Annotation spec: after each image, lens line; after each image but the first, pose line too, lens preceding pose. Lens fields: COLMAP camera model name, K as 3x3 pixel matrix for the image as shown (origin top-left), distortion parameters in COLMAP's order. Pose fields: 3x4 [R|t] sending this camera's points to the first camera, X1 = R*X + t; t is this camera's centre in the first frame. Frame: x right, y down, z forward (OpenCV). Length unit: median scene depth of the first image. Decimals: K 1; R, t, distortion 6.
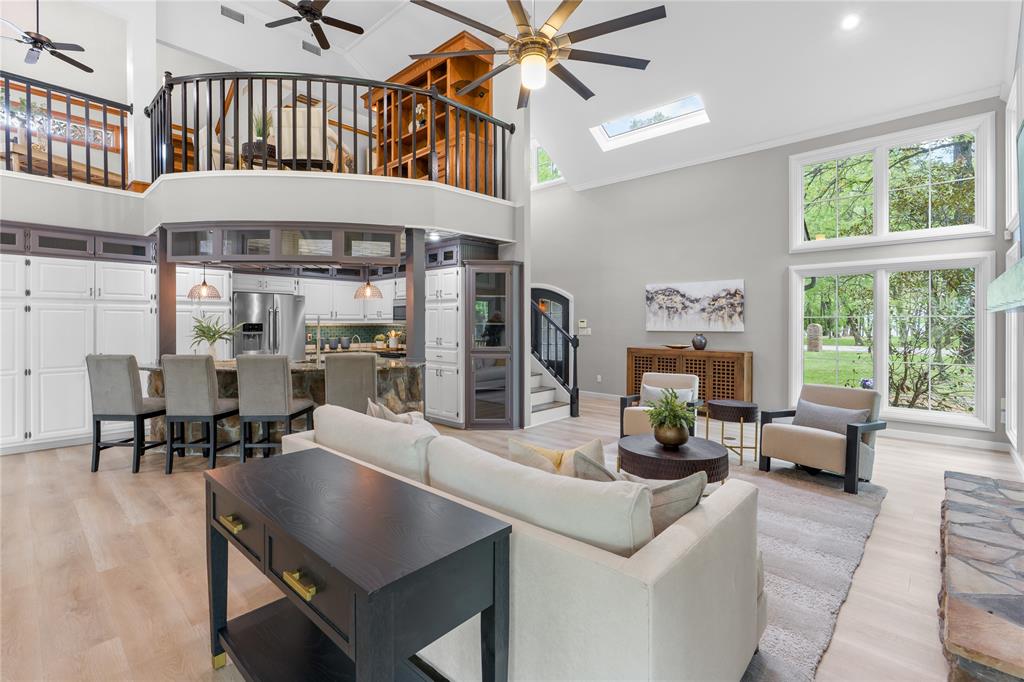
lens RADIAL K [[463.8, 0, 522.1], [0, 463.8, 325.9], [0, 0, 1]] dist [-0.005592, 0.002218]
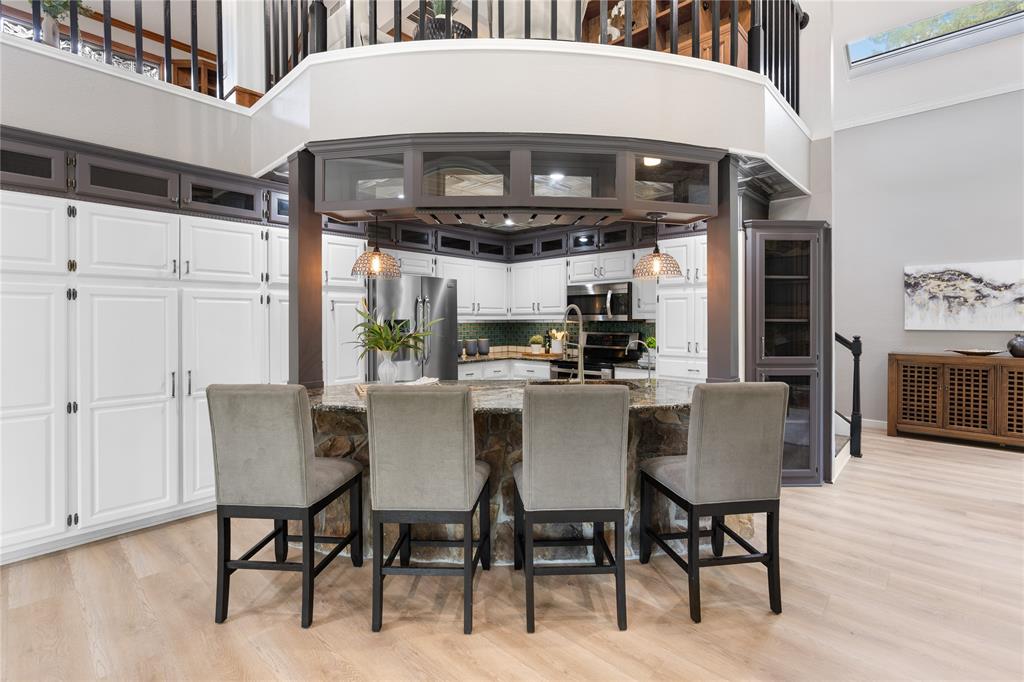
lens RADIAL K [[463.8, 0, 521.6], [0, 463.8, 322.5], [0, 0, 1]] dist [-0.005592, 0.002218]
pose [[1.000000, -0.000688, 0.000594, -0.425515], [0.000688, 0.999999, 0.001500, -0.002676], [-0.000595, -0.001500, 0.999999, 0.356009]]
